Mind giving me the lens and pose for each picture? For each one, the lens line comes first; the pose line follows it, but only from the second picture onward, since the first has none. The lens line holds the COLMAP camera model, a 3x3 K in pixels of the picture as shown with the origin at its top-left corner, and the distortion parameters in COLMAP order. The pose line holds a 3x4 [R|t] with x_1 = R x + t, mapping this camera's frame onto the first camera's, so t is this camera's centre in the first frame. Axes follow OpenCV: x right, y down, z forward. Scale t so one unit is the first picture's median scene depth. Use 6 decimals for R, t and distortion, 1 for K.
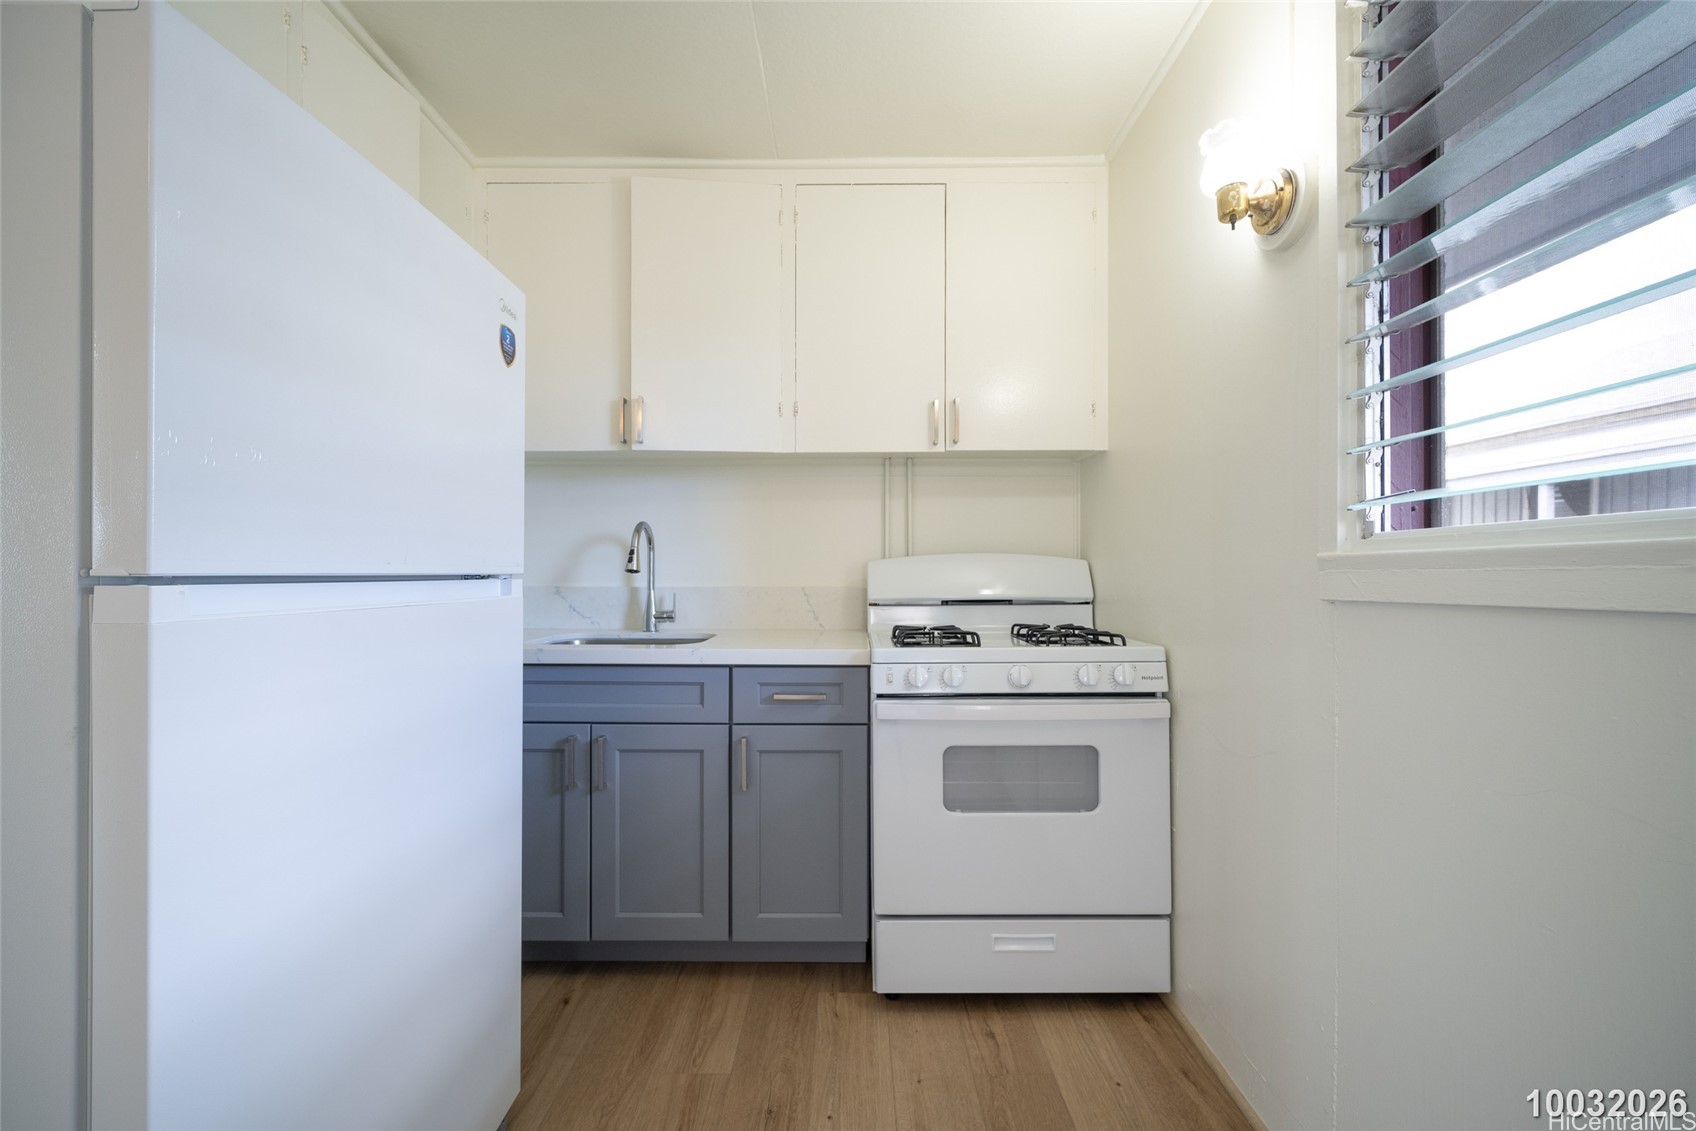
lens RADIAL K [[706.9, 0, 840.4], [0, 706.9, 572.3], [0, 0, 1]] dist [0.001326, -0.000926]
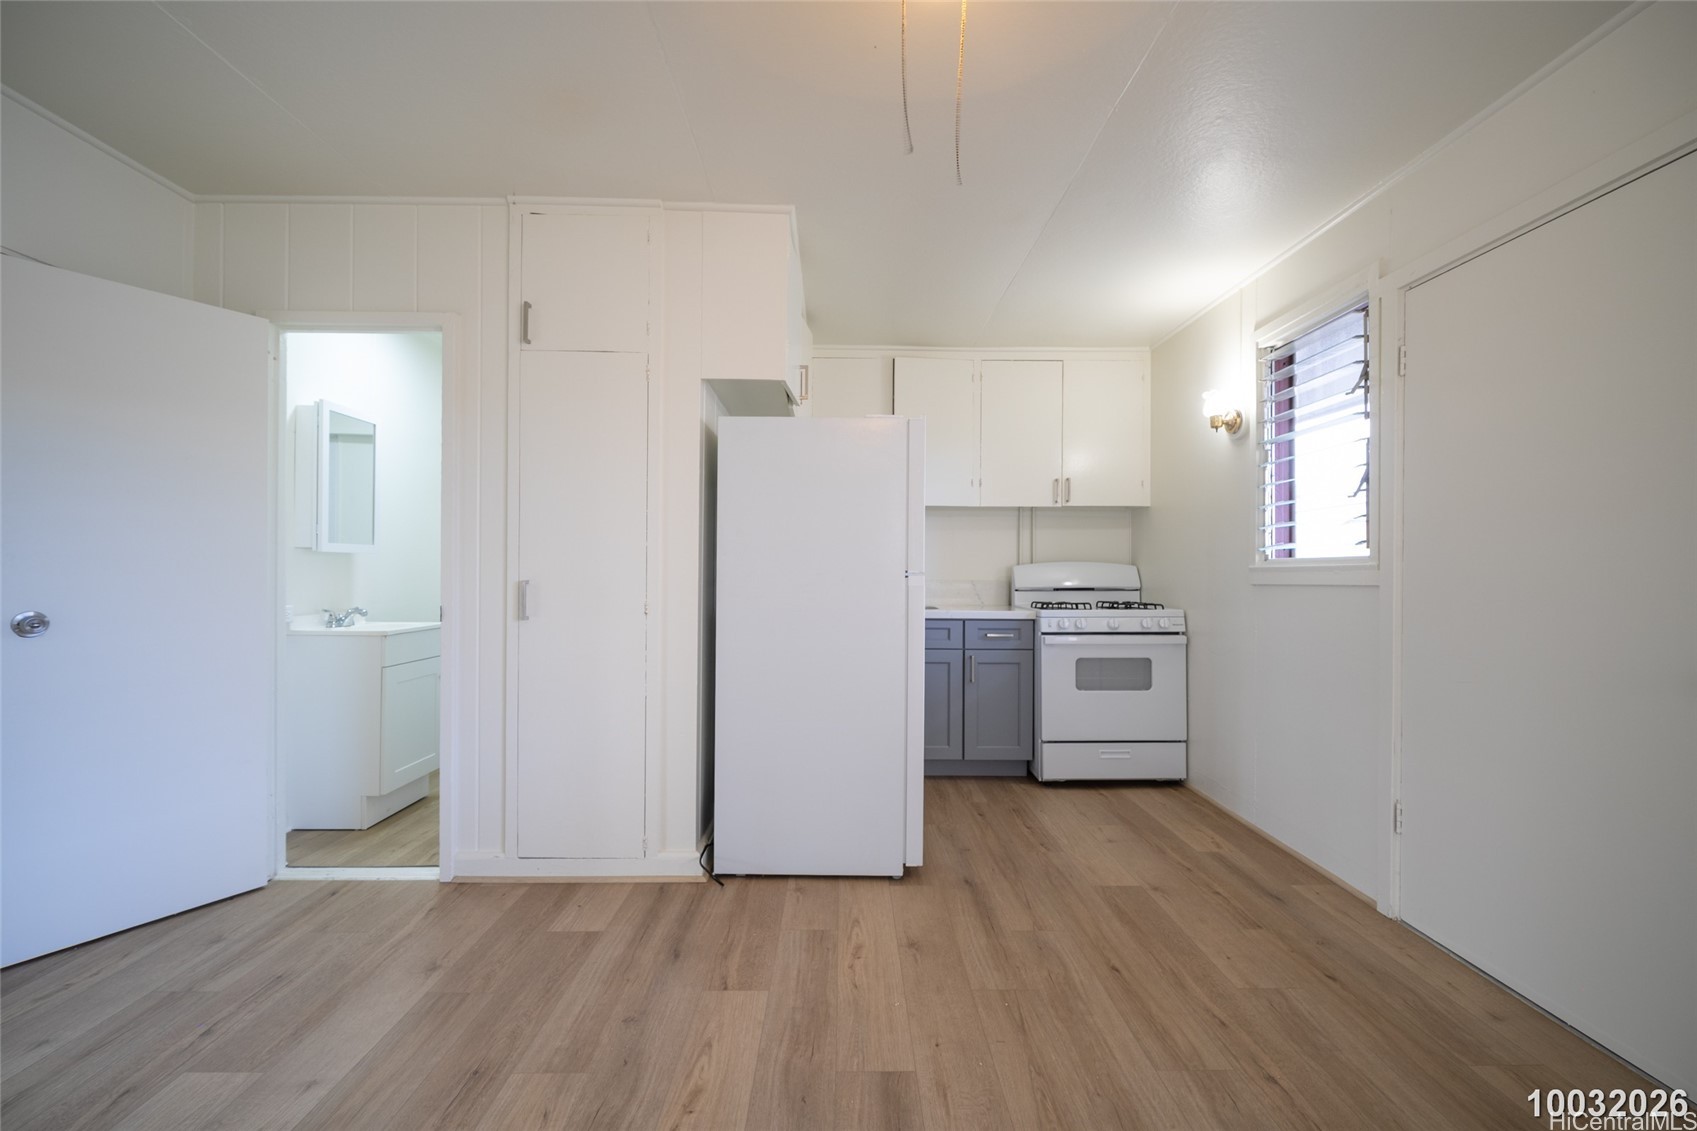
lens RADIAL K [[707.3, 0, 847.4], [0, 707.3, 567.0], [0, 0, 1]] dist [0.001326, -0.000926]
pose [[0.999804, 0.005367, 0.019051, -0.543022], [-0.005246, 0.999966, -0.006398, 0.000503], [-0.019084, 0.006297, 0.999798, -1.006944]]
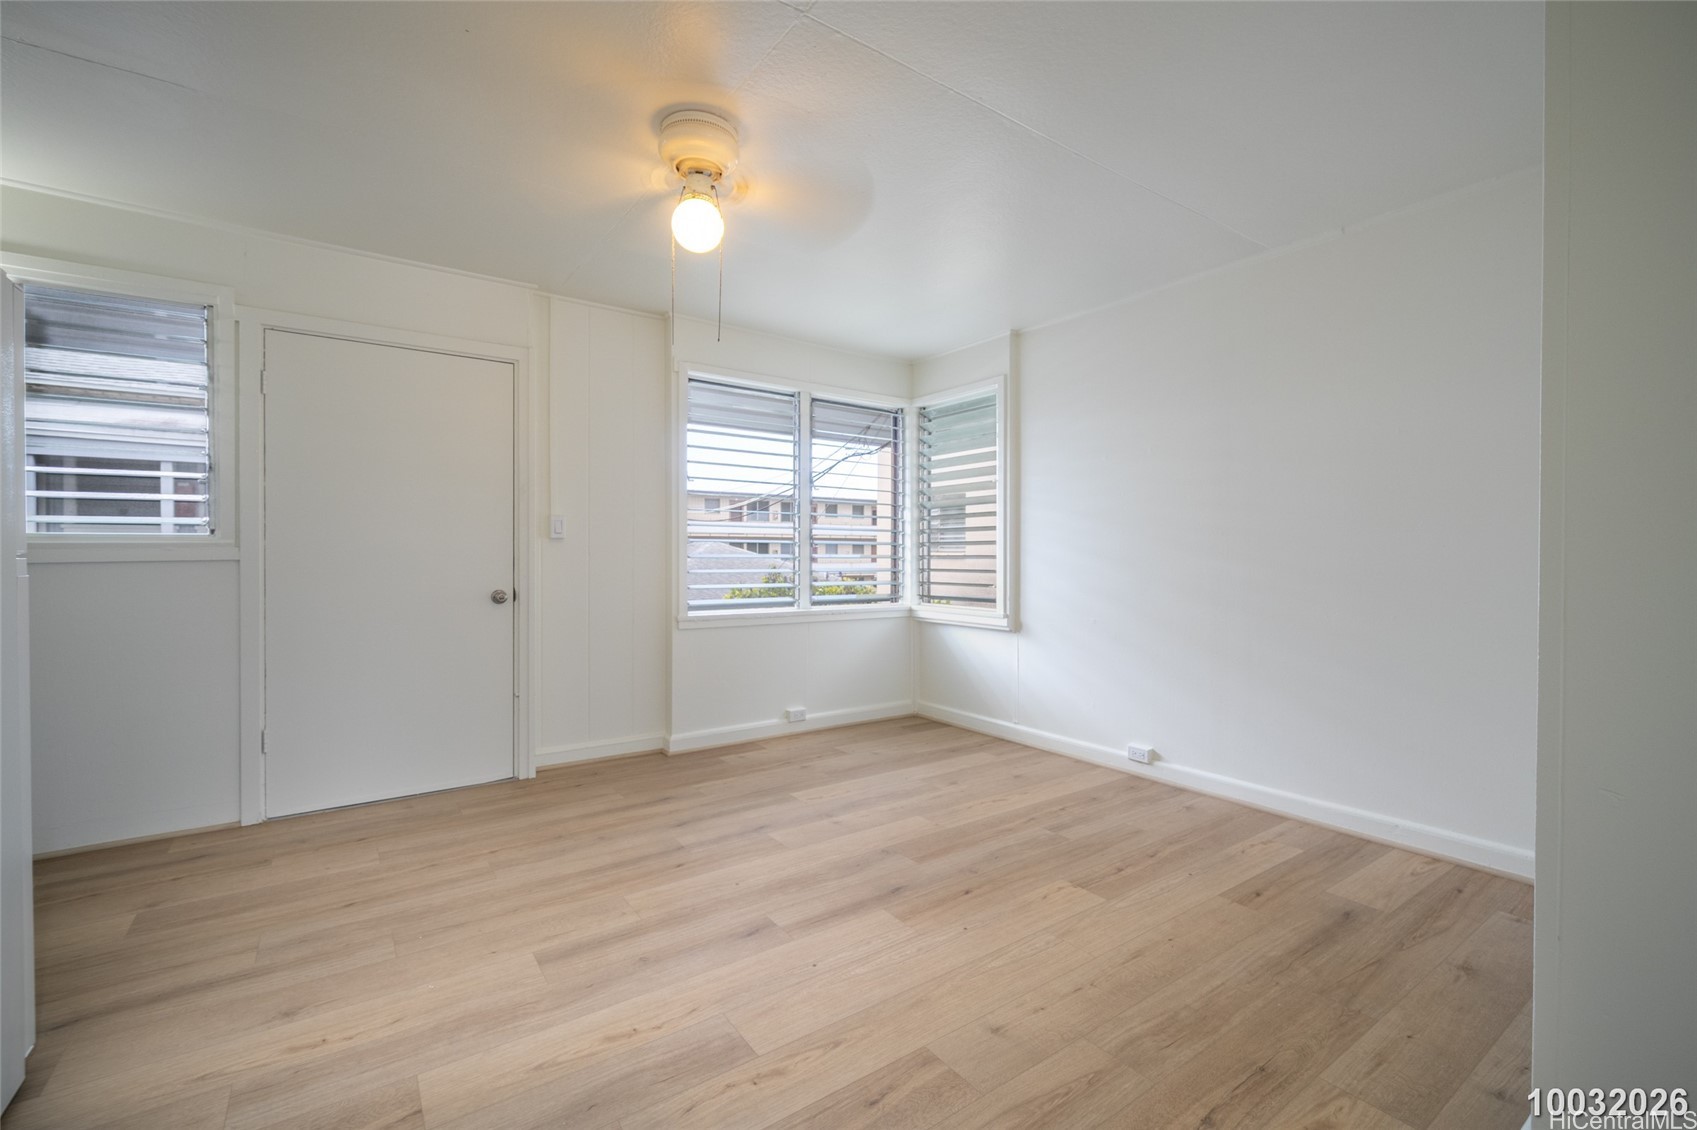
lens RADIAL K [[707.3, 0, 848.5], [0, 707.3, 547.2], [0, 0, 1]] dist [0.001326, -0.000926]
pose [[-0.583494, 0.005022, 0.812102, -1.572323], [-0.002526, 0.999965, -0.007999, 0.013380], [-0.812113, -0.006719, -0.583461, 0.093315]]
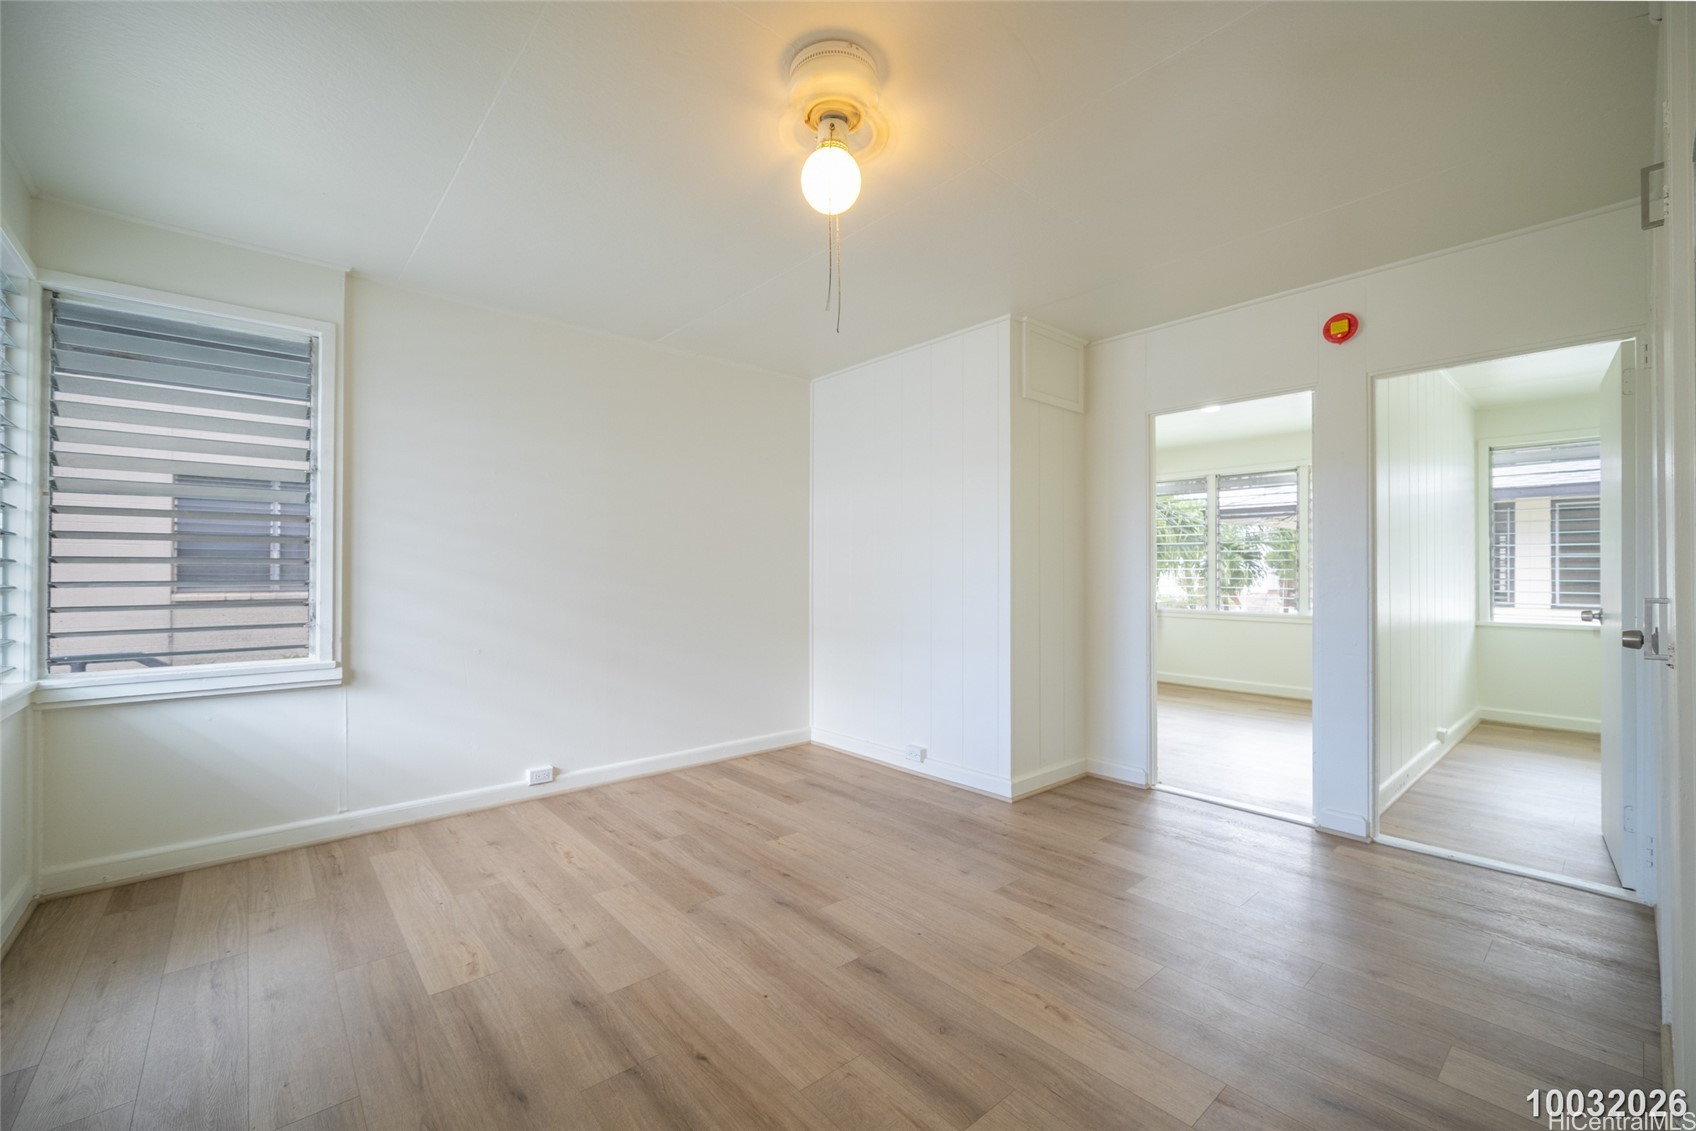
lens RADIAL K [[706.9, 0, 858.4], [0, 706.9, 572.2], [0, 0, 1]] dist [0.001326, -0.000926]
pose [[-0.746703, -0.008075, -0.665108, 0.161097], [-0.005470, 0.999967, -0.005999, 0.004680], [0.665135, -0.000841, -0.746723, 0.357596]]
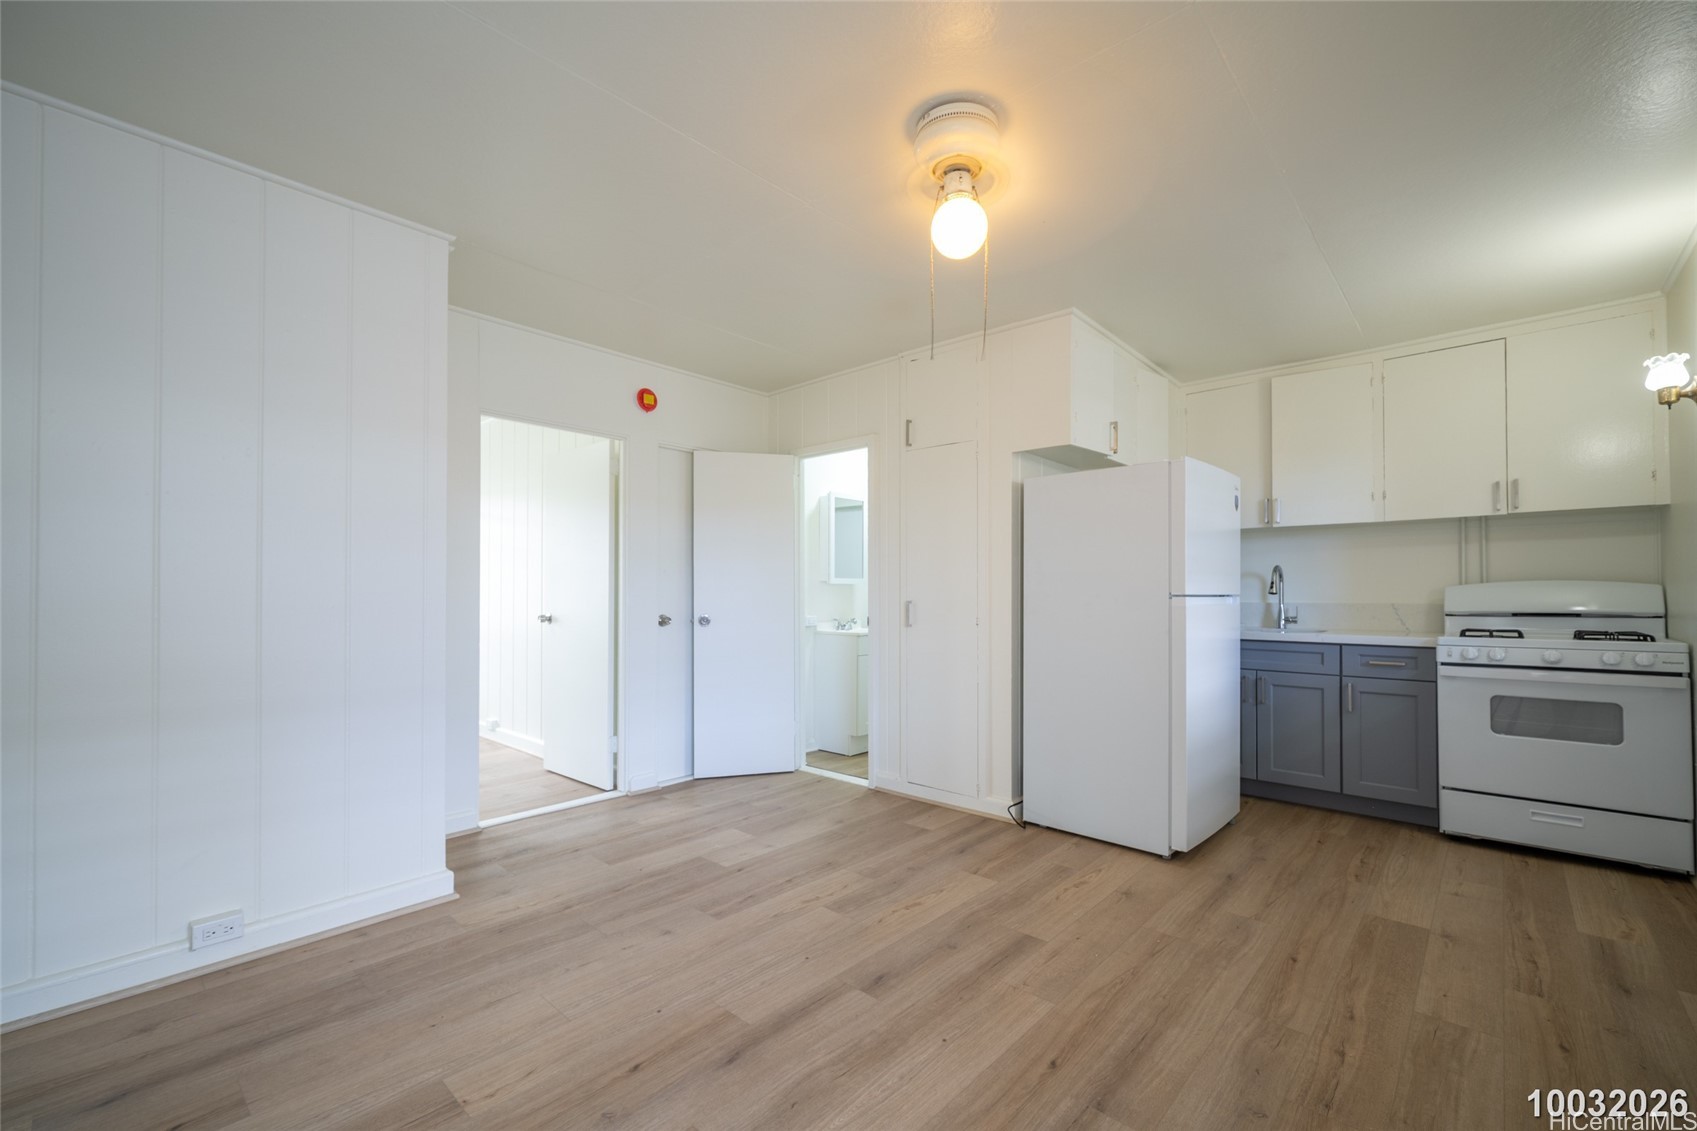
lens RADIAL K [[707.3, 0, 854.8], [0, 707.3, 584.0], [0, 0, 1]] dist [0.001326, -0.000926]
pose [[0.746280, -0.008945, -0.665572, 0.137834], [0.000348, 0.999915, -0.013048, -0.002661], [0.665632, 0.009506, 0.746219, -1.300255]]
